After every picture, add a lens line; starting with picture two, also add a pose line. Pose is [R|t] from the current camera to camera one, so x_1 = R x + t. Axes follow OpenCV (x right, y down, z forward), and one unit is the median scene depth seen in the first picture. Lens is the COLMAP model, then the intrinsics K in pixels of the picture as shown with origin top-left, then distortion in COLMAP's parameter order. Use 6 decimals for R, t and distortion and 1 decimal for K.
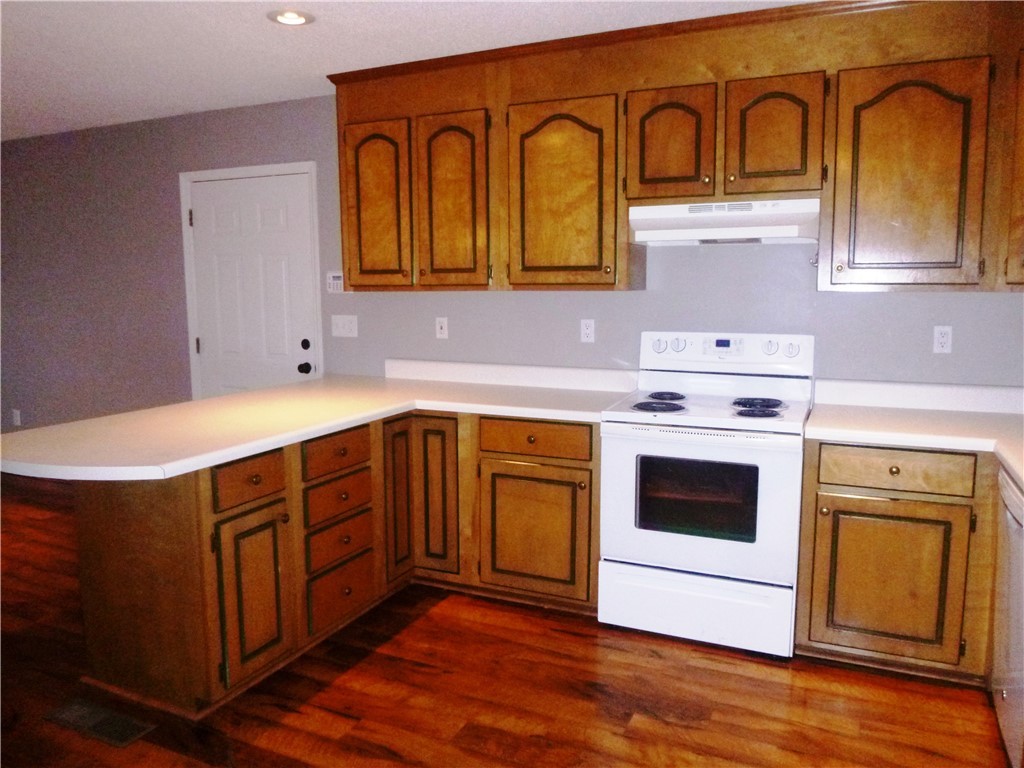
lens RADIAL K [[758.3, 0, 516.6], [0, 758.3, 380.9], [0, 0, 1]] dist [-0.022200, -0.002356]
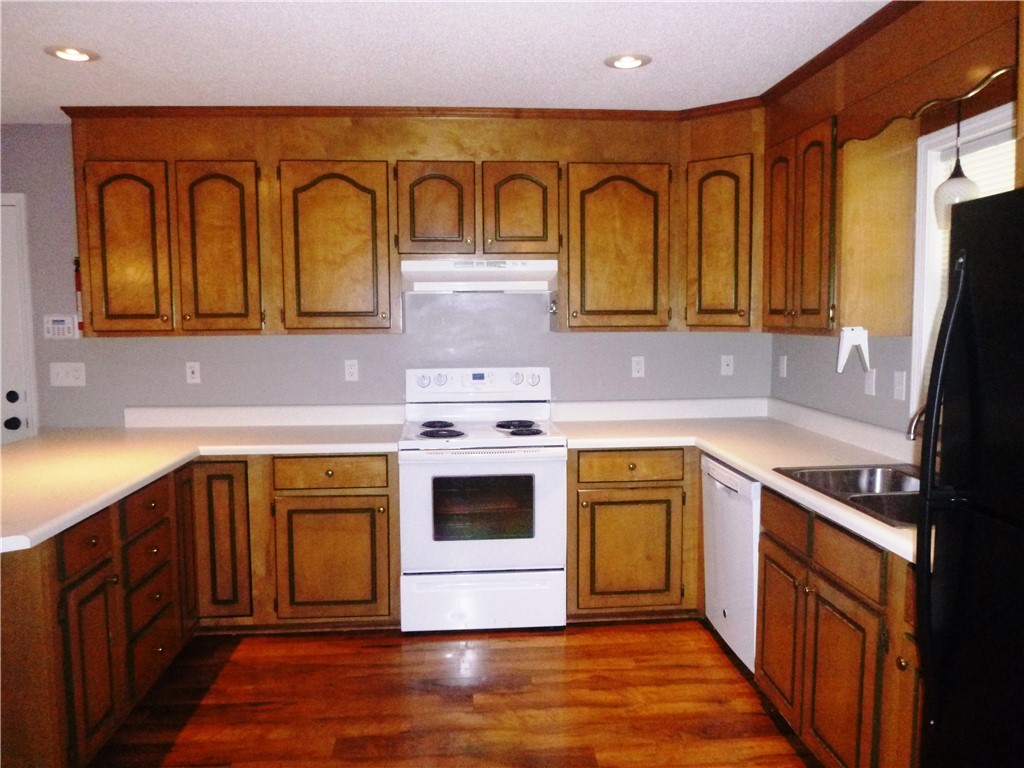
lens RADIAL K [[758.3, 0, 513.0], [0, 758.3, 382.2], [0, 0, 1]] dist [-0.022200, -0.002356]
pose [[0.876350, -0.044711, 0.479595, -0.267387], [0.064344, 0.997625, -0.024569, -0.008762], [-0.477358, 0.052390, 0.877146, -0.069997]]
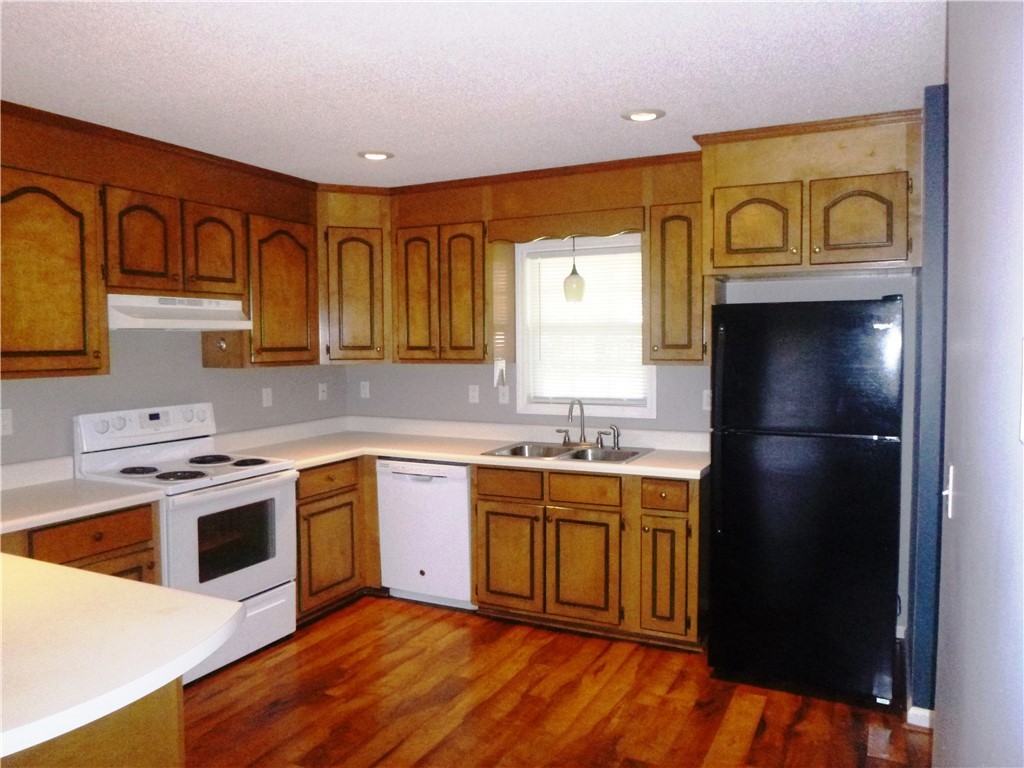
lens RADIAL K [[758.3, 0, 505.5], [0, 758.3, 381.8], [0, 0, 1]] dist [-0.022200, -0.002356]
pose [[0.044743, -0.051547, 0.997668, -0.889721], [0.132234, 0.990186, 0.045230, -0.088940], [-0.990208, 0.129902, 0.051120, 0.443141]]
